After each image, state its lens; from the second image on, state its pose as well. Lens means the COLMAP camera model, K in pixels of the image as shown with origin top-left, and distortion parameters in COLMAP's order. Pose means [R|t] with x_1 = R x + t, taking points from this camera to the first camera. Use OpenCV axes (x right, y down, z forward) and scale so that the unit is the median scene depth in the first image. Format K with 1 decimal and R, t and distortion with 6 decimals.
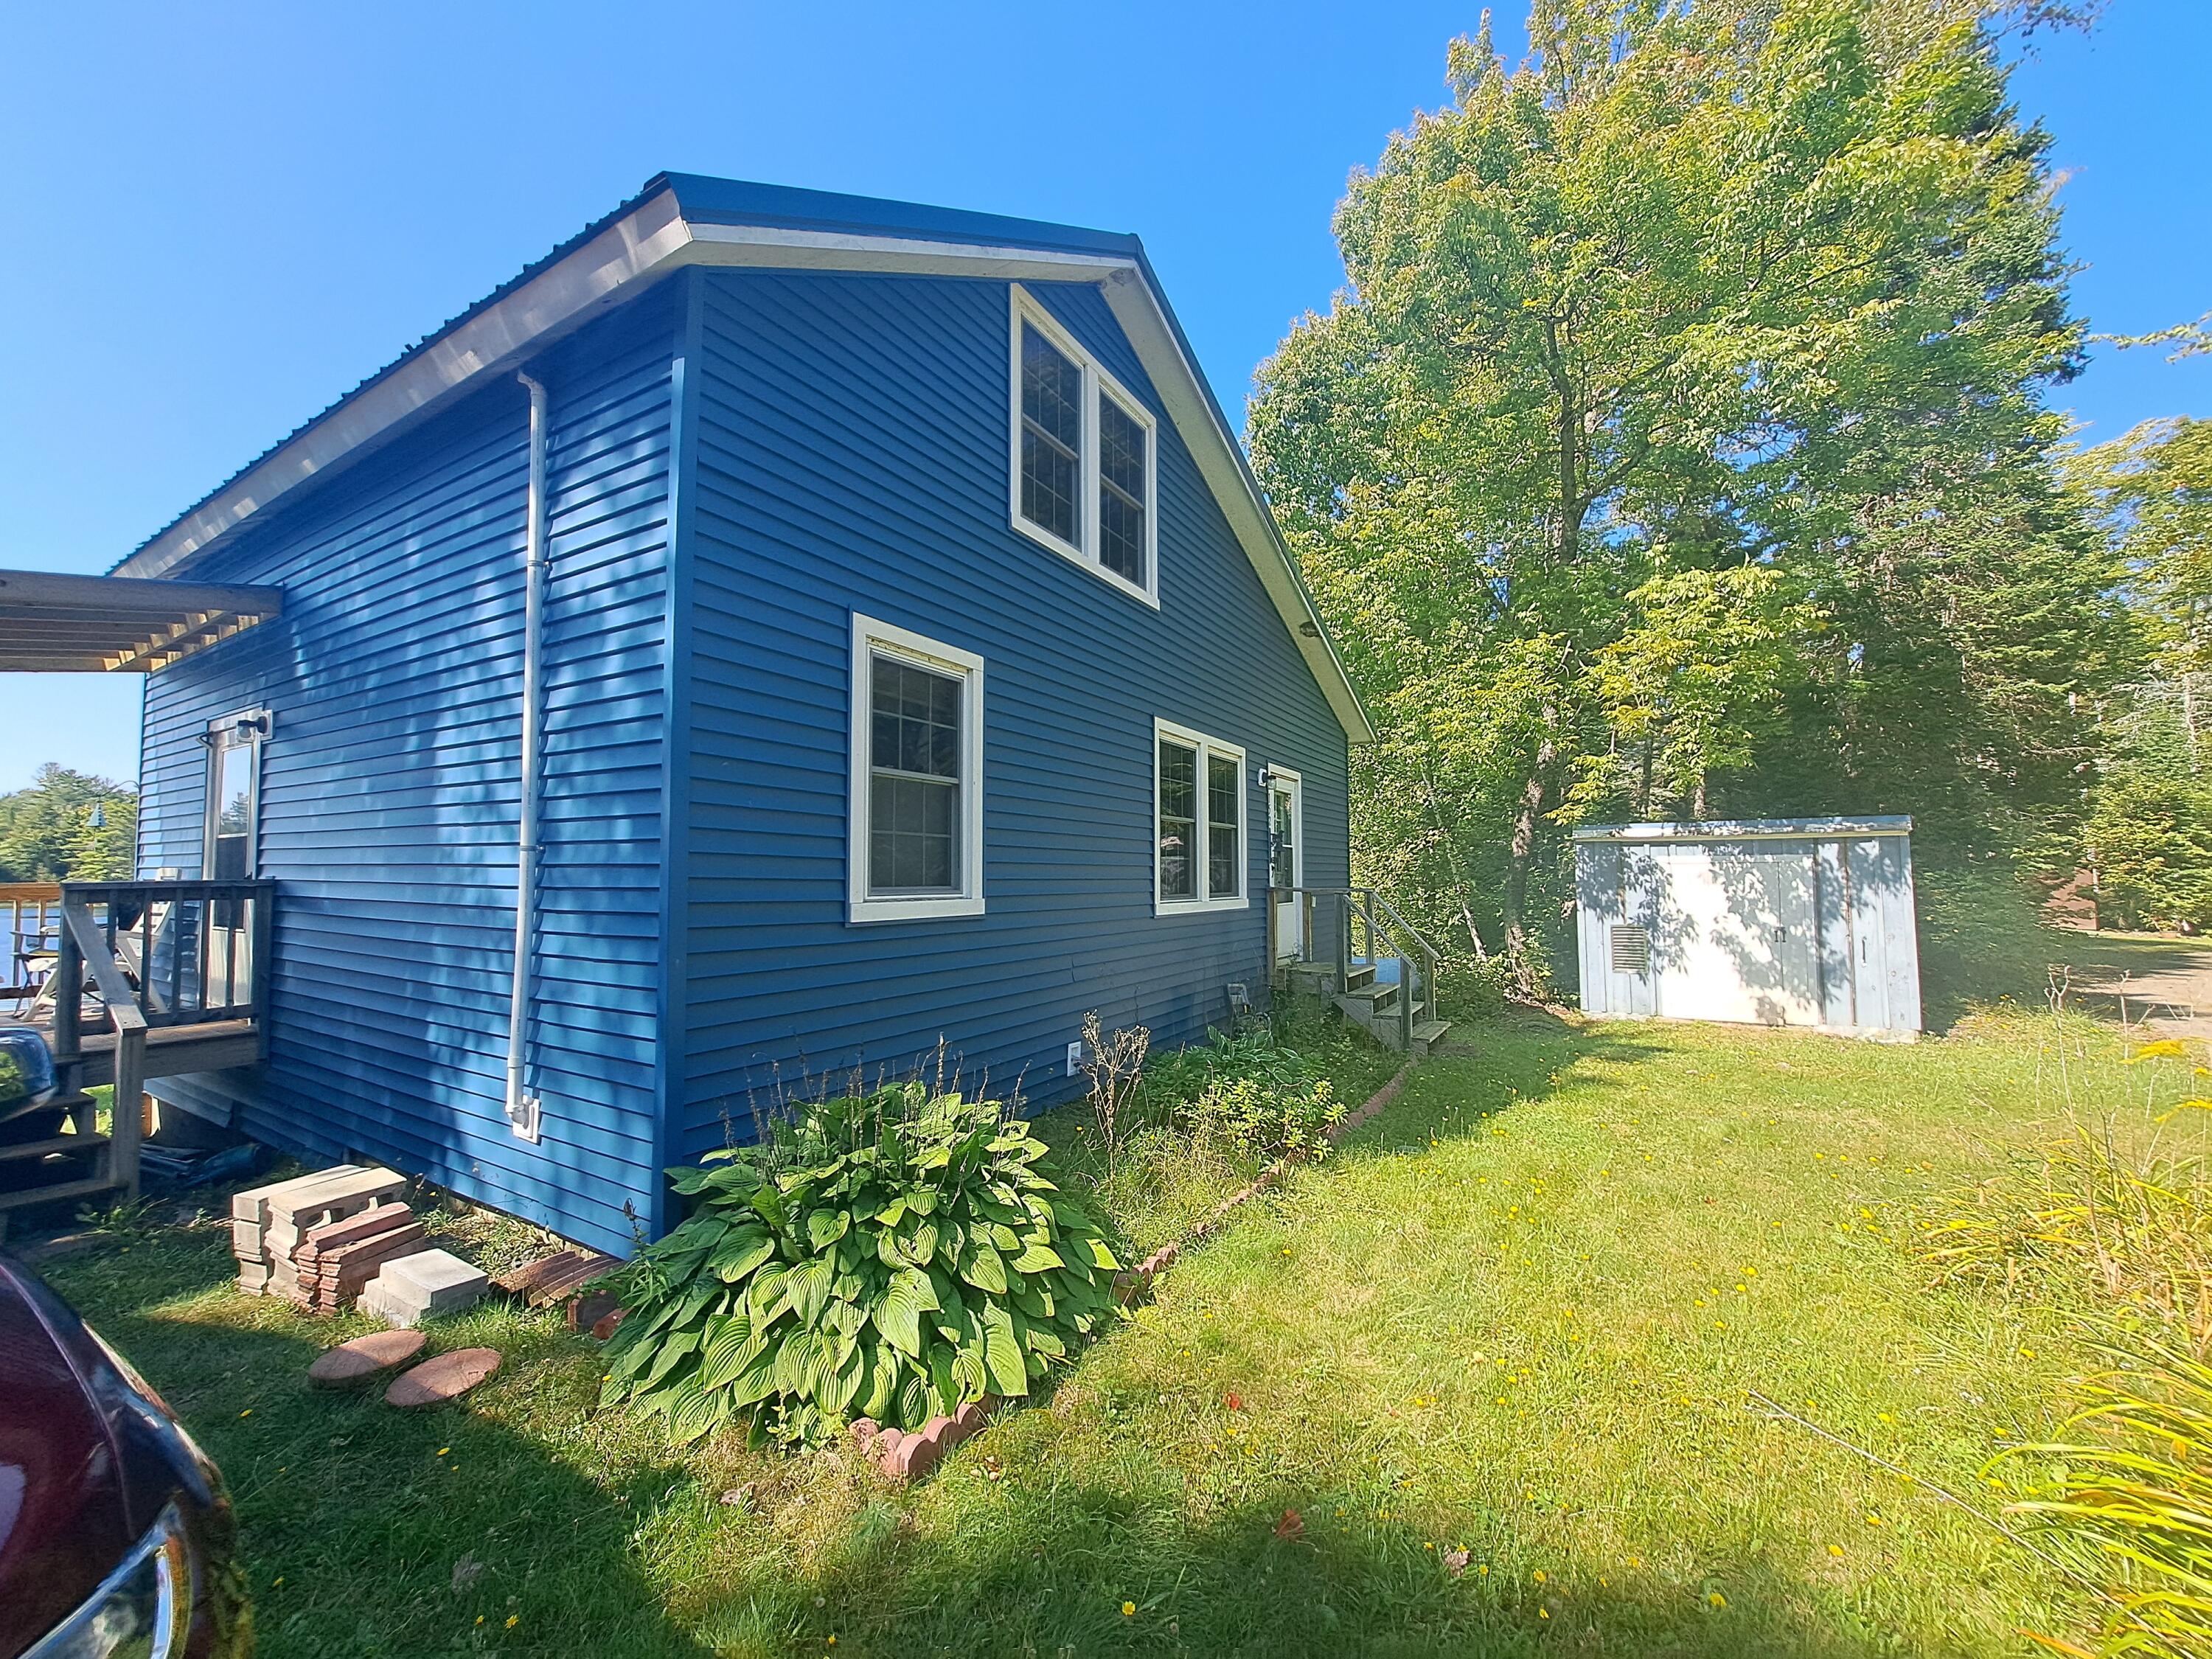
lens RADIAL K [[866.8, 0, 1112.4], [0, 866.8, 852.3], [0, 0, 1]] dist [-0.012892, 0.000051]
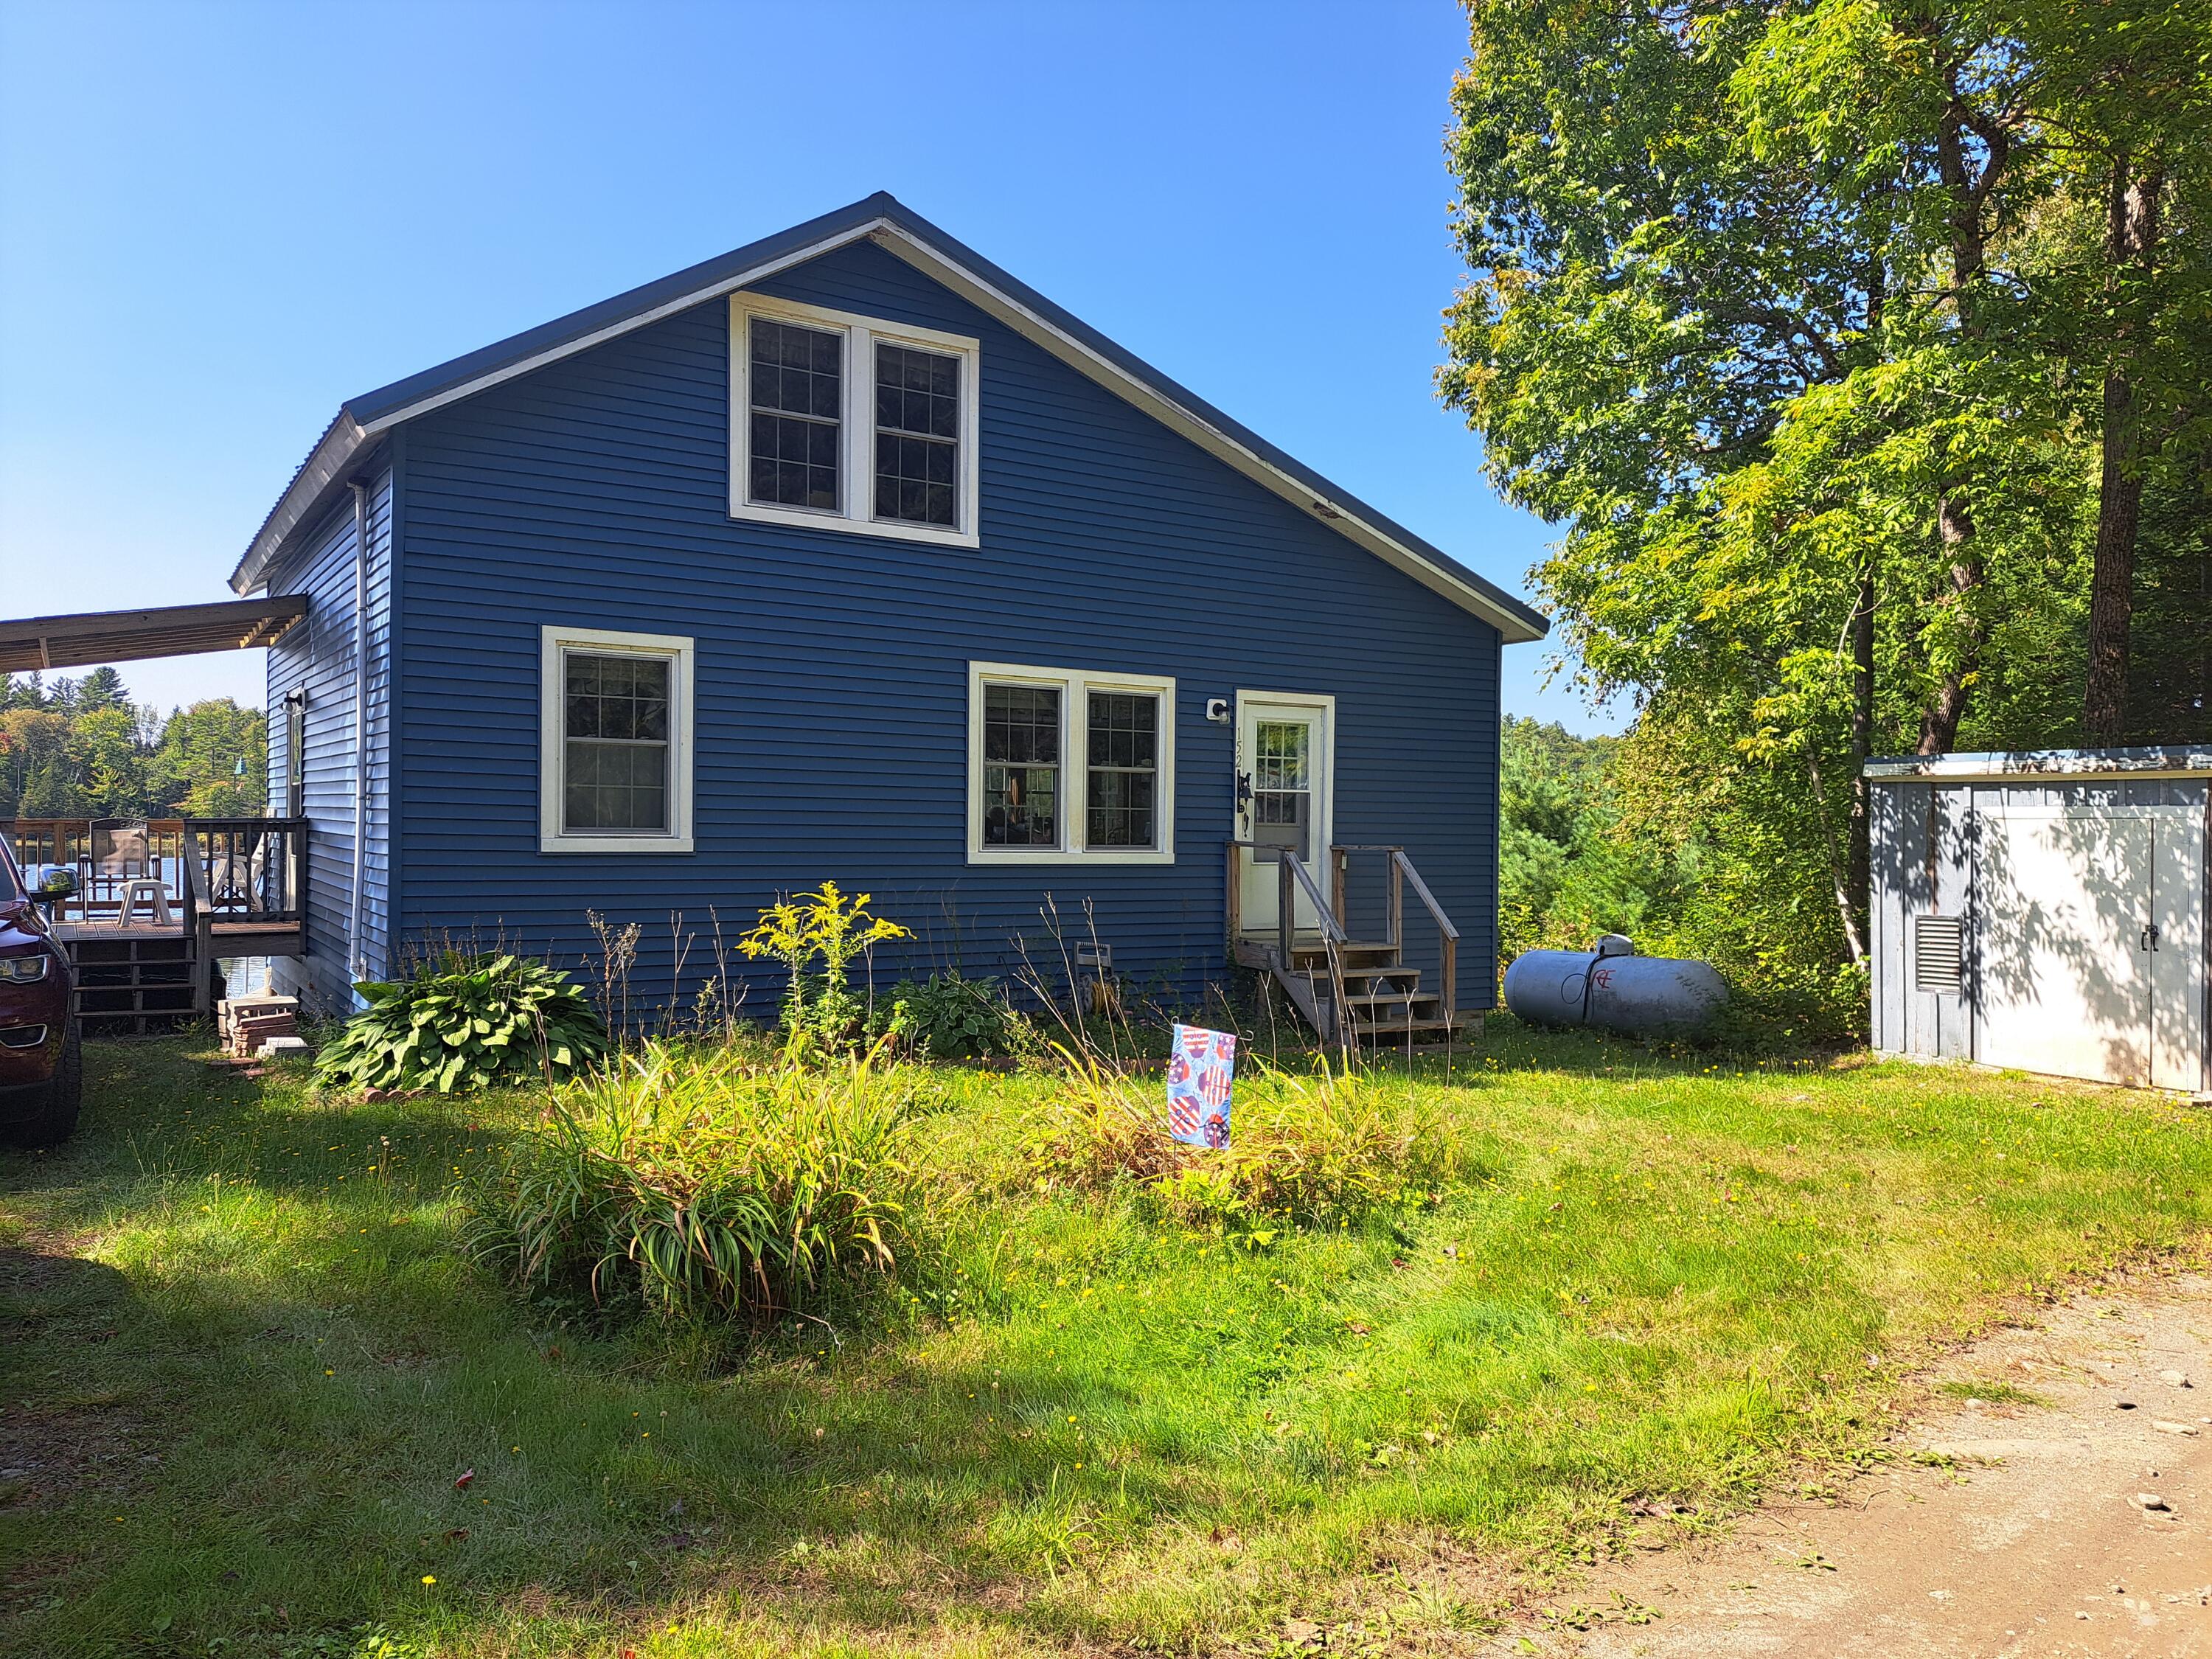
lens RADIAL K [[1570.9, 0, 1108.4], [0, 1570.9, 870.3], [0, 0, 1]] dist [0.109253, -0.121107]
pose [[0.892242, 0.025579, -0.450833, 1.095746], [-0.002125, 0.998621, 0.052455, -0.016562], [0.451553, -0.045844, 0.891066, -0.571635]]
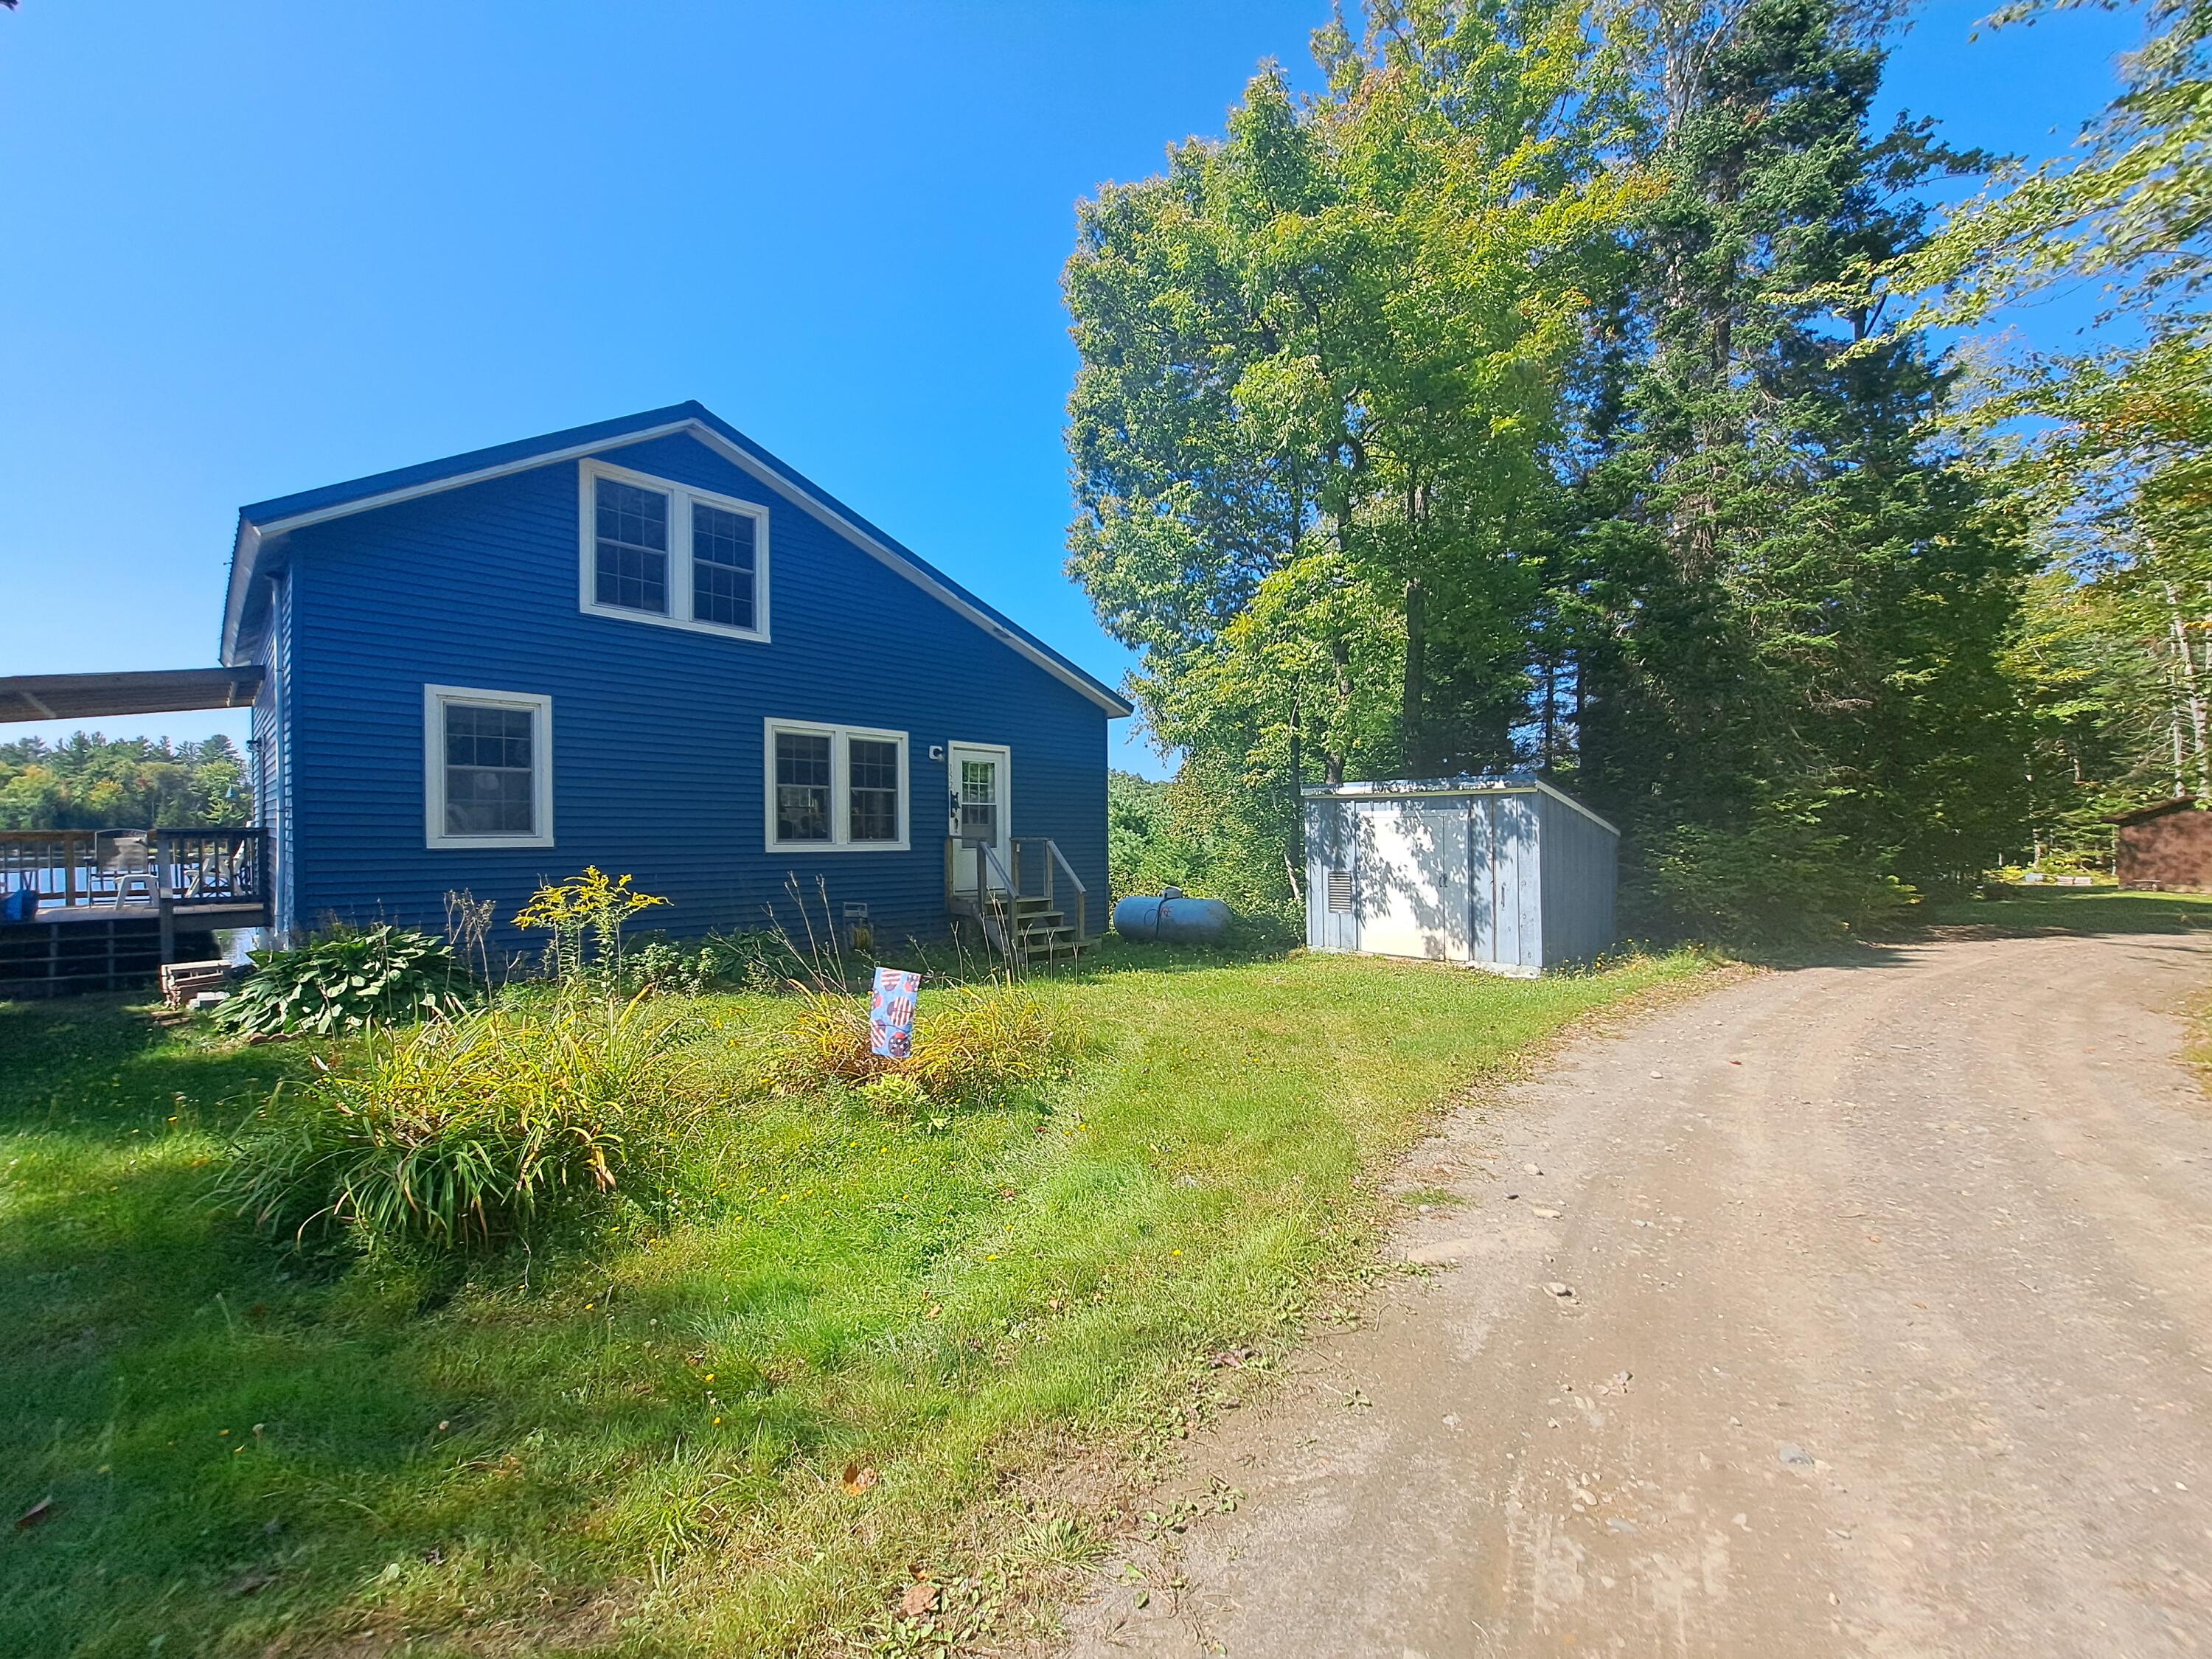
lens RADIAL K [[847.4, 0, 1100.7], [0, 847.4, 857.4], [0, 0, 1]] dist [-0.013035, -0.000079]
pose [[0.972101, 0.009075, -0.234386, 1.036627], [0.004177, 0.998423, 0.055981, 0.001976], [0.234524, -0.055398, 0.970531, -0.296067]]
